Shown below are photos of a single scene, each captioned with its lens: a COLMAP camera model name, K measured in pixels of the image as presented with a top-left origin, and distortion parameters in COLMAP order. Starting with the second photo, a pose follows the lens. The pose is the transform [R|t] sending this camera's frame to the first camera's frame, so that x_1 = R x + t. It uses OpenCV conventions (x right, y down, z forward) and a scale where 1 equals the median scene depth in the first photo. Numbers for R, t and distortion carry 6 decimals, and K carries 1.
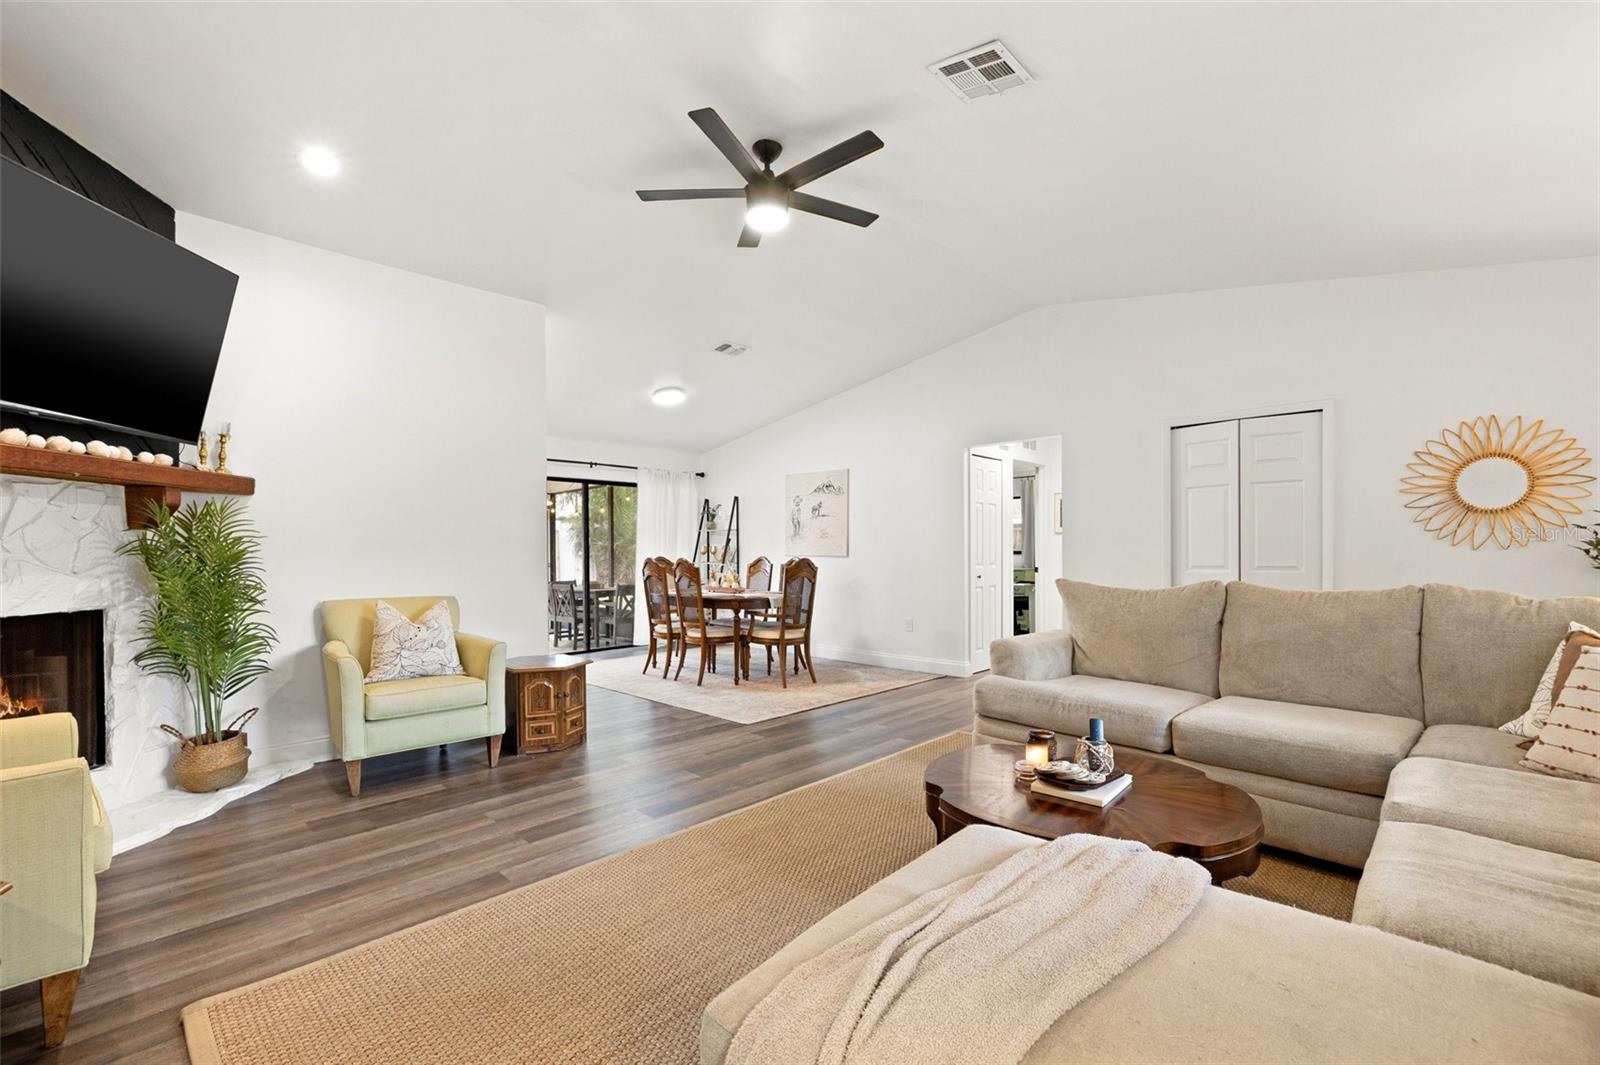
lens RADIAL K [[689.4, 0, 800.0], [0, 689.4, 532.5], [0, 0, 1]] dist [-0.000280, -0.000688]
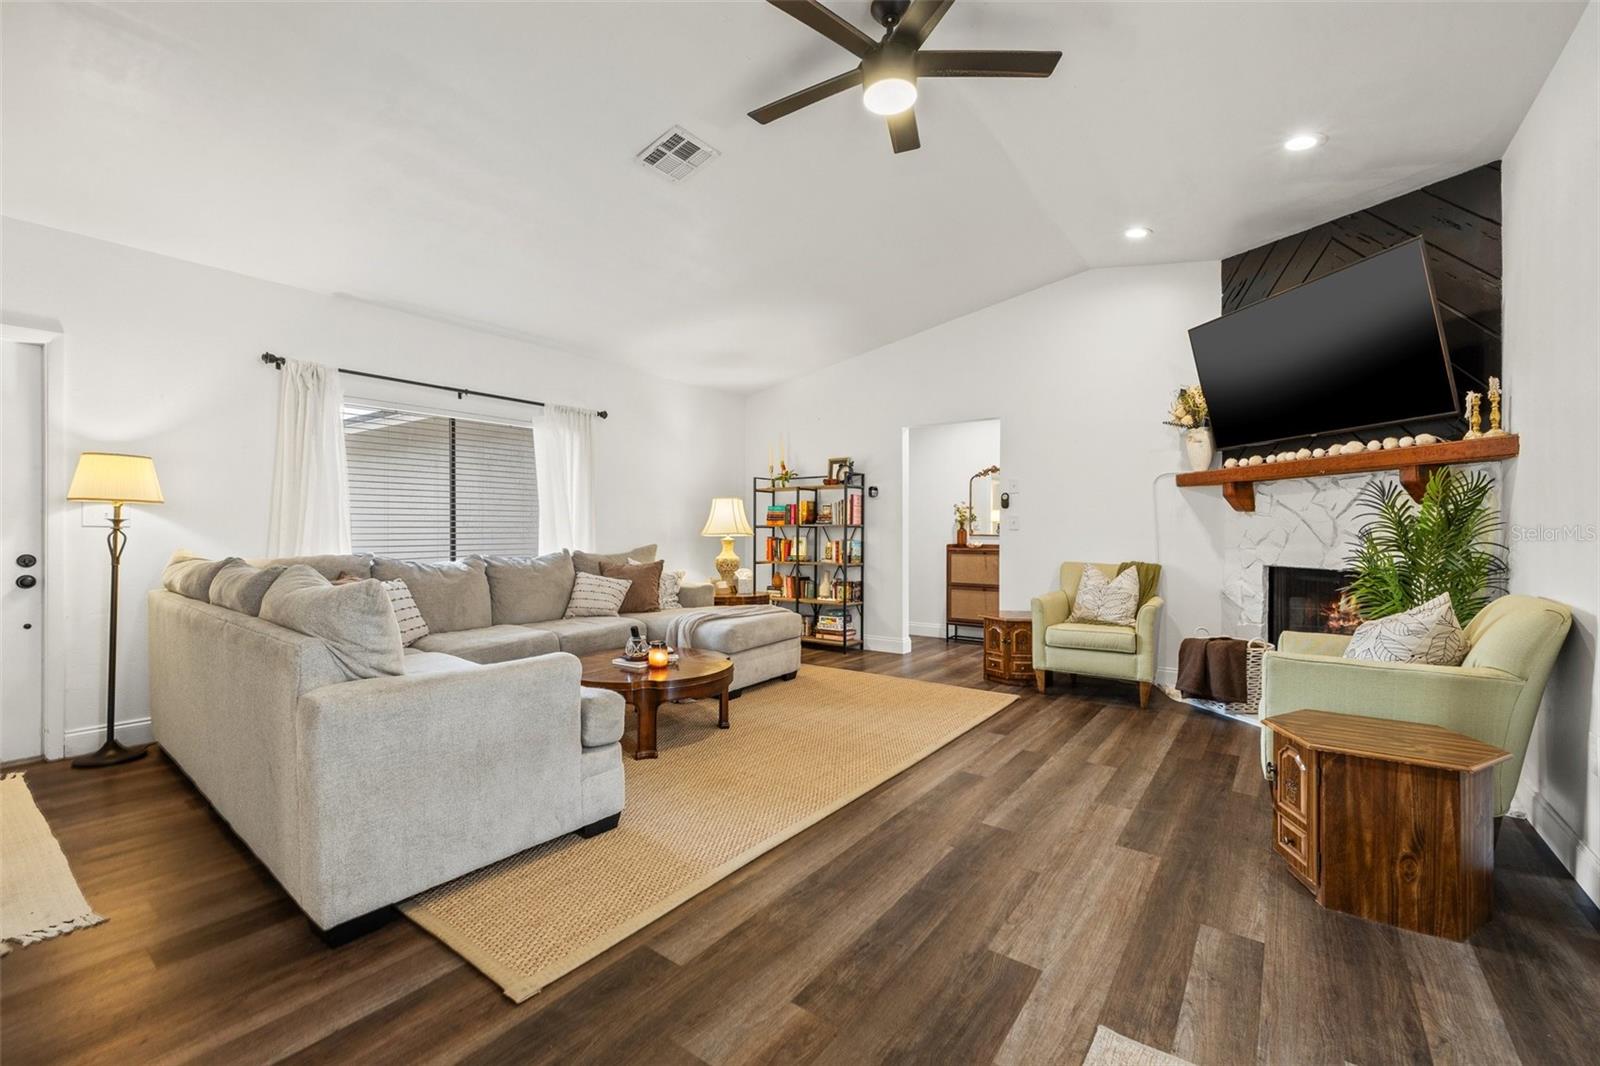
lens RADIAL K [[689.4, 0, 800.0], [0, 689.4, 533.0], [0, 0, 1]] dist [-0.000280, -0.000688]
pose [[-0.990356, -0.004679, -0.138464, 0.193196], [-0.002578, 0.999879, -0.015344, 0.062052], [0.138519, -0.014839, -0.990249, 2.119093]]
